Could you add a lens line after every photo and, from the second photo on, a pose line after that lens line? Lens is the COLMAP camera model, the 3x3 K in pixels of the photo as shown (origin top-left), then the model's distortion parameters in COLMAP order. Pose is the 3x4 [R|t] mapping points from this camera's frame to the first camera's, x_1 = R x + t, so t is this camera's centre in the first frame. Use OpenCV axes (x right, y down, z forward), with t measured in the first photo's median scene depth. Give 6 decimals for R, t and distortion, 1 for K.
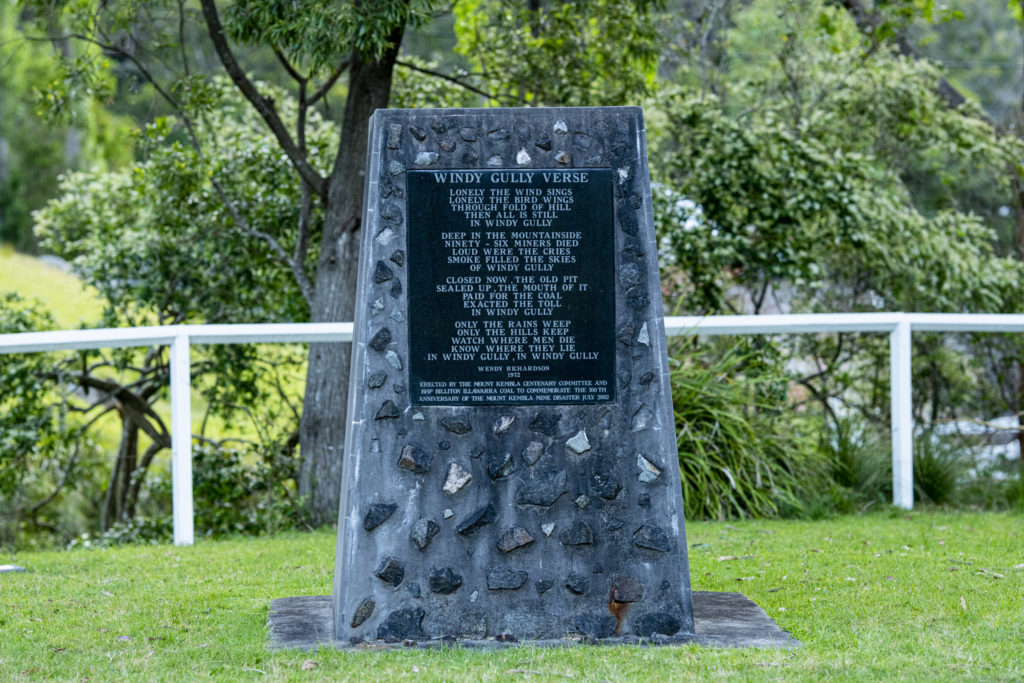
lens RADIAL K [[3102.7, 0, 506.2], [0, 3102.7, 339.0], [0, 0, 1]] dist [0.232920, 0.000000]
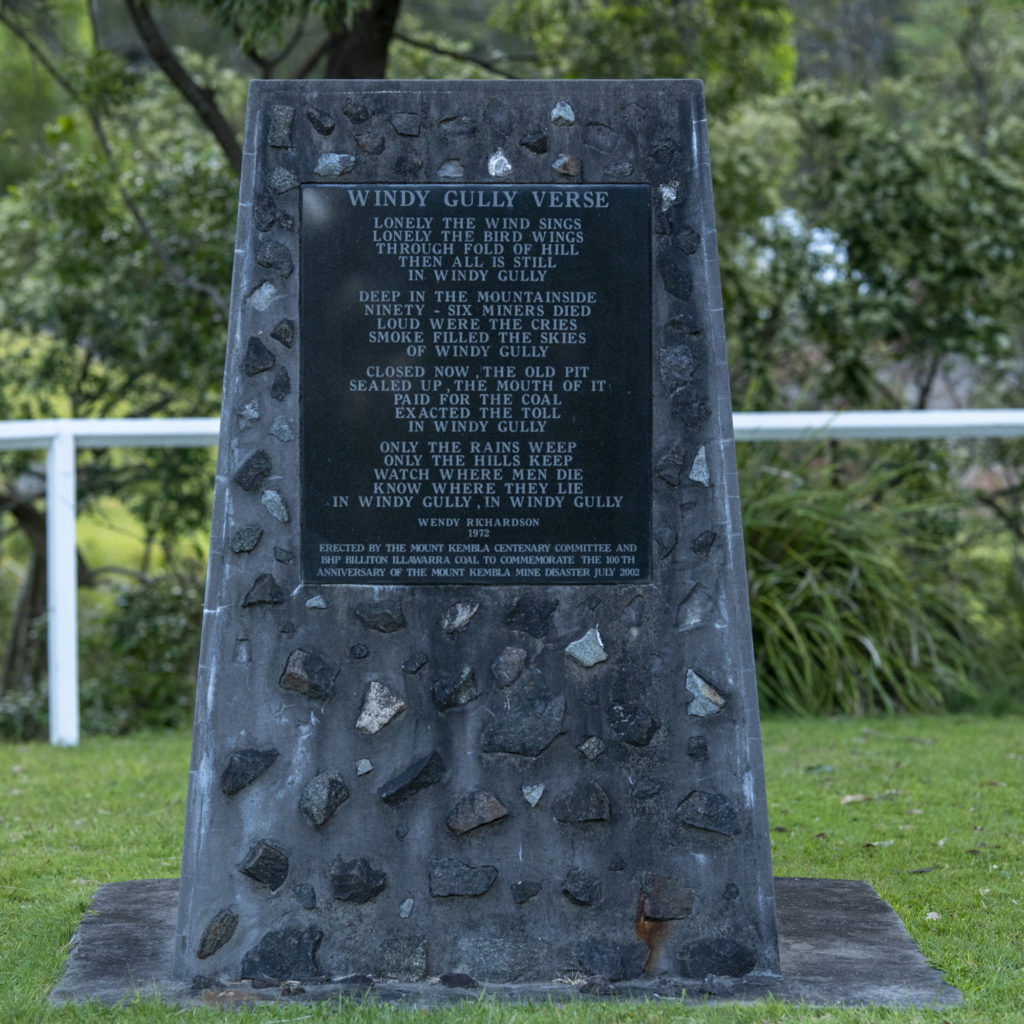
lens RADIAL K [[4151.3, 0, 516.7], [0, 4151.3, 514.7], [0, 0, 1]] dist [0.217372, 0.000000]
pose [[0.999782, 0.010546, -0.017998, 0.023771], [-0.010165, 0.999724, 0.021162, -0.008704], [0.018216, -0.020975, 0.999614, 0.209150]]
